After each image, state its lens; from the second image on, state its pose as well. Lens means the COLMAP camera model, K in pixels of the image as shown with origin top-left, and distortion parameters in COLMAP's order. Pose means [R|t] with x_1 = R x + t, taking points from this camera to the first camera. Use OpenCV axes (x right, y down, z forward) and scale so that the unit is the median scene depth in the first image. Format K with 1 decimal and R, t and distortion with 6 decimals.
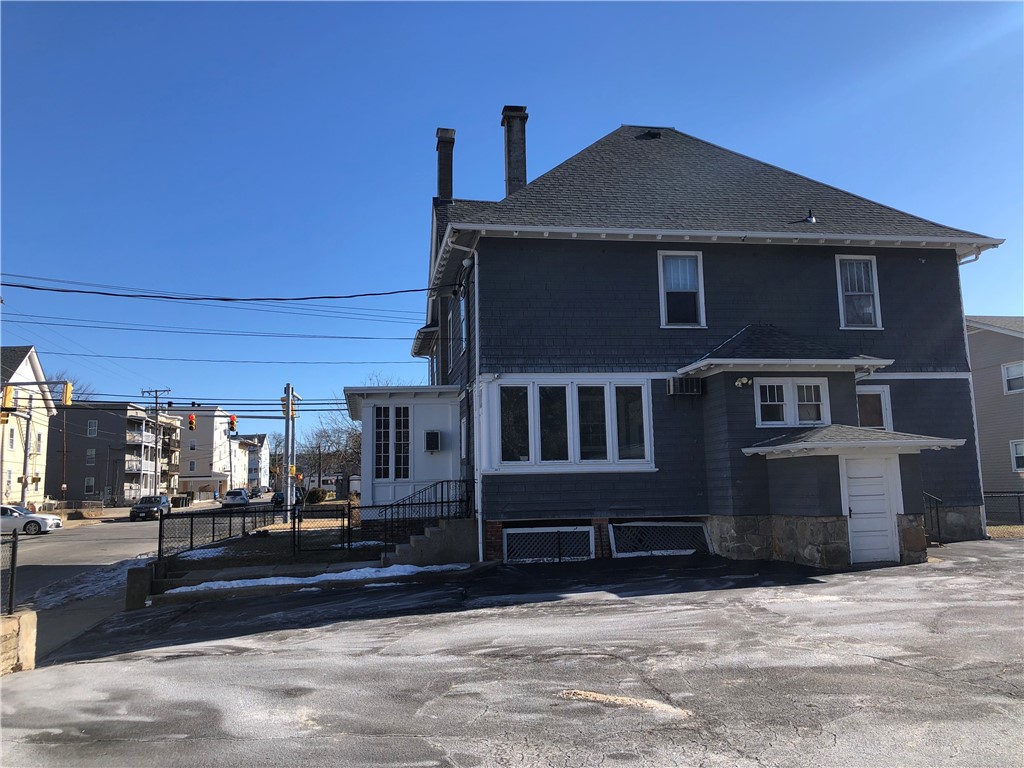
lens RADIAL K [[843.2, 0, 512.0], [0, 843.2, 384.0], [0, 0, 1]] dist [-0.002748, -0.000831]
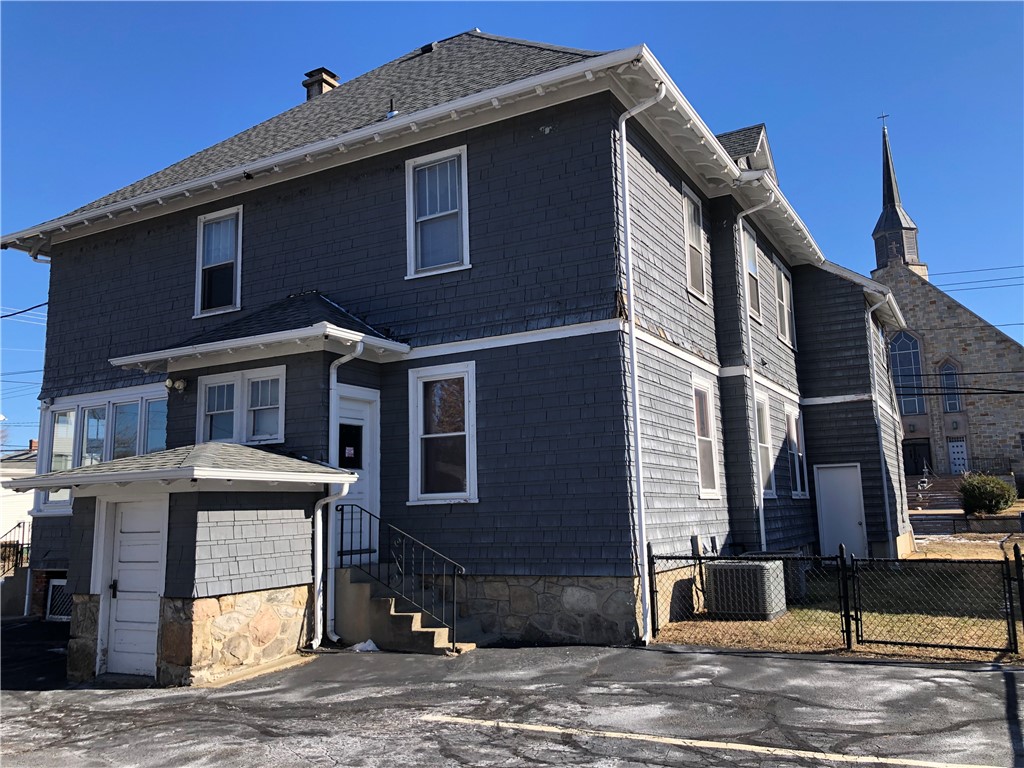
lens RADIAL K [[843.2, 0, 512.0], [0, 843.2, 384.0], [0, 0, 1]] dist [-0.002748, -0.000831]
pose [[0.791764, -0.088587, -0.604369, 0.837584], [0.085811, 0.995747, -0.033536, 0.039934], [0.604769, -0.025309, 0.795998, 0.566790]]
